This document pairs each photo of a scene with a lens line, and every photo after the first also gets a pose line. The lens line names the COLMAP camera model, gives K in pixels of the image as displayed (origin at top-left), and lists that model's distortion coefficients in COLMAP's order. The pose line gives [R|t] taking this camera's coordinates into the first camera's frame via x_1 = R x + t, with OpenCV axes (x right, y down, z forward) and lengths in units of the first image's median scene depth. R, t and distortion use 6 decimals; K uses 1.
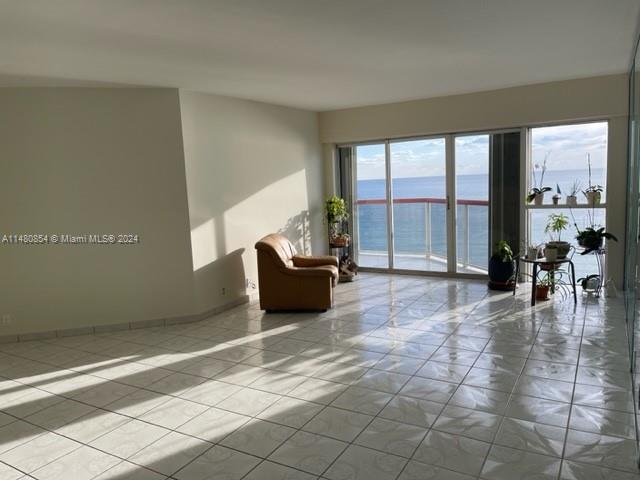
lens RADIAL K [[493.7, 0, 324.0], [0, 493.7, 238.7], [0, 0, 1]] dist [0.077775, -0.106036]
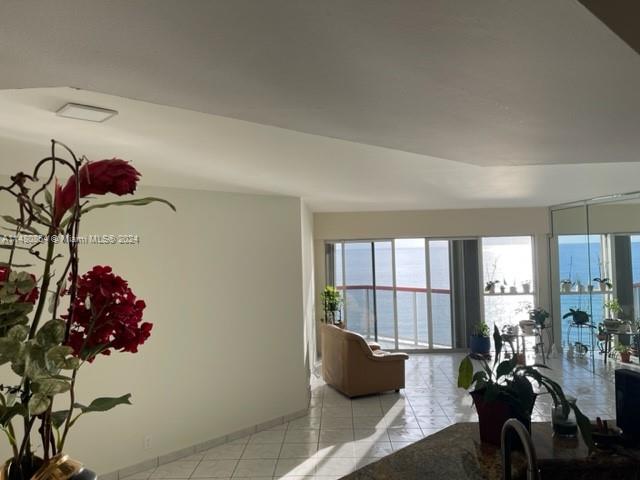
lens RADIAL K [[493.7, 0, 324.0], [0, 493.7, 238.7], [0, 0, 1]] dist [0.077775, -0.106036]
pose [[0.875839, 0.031086, 0.481601, -0.723332], [0.043124, 0.988890, -0.142255, -0.047475], [-0.480673, 0.145362, 0.864768, 0.030323]]
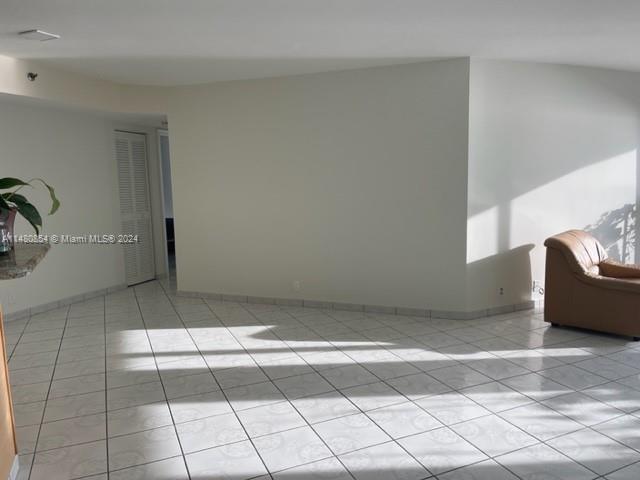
lens RADIAL K [[493.7, 0, 324.0], [0, 493.7, 238.7], [0, 0, 1]] dist [0.077775, -0.106036]
pose [[0.810717, 0.096873, -0.577367, 0.039224], [-0.085703, 0.995228, 0.046643, 0.001165], [0.579131, 0.011667, 0.815151, 0.119458]]
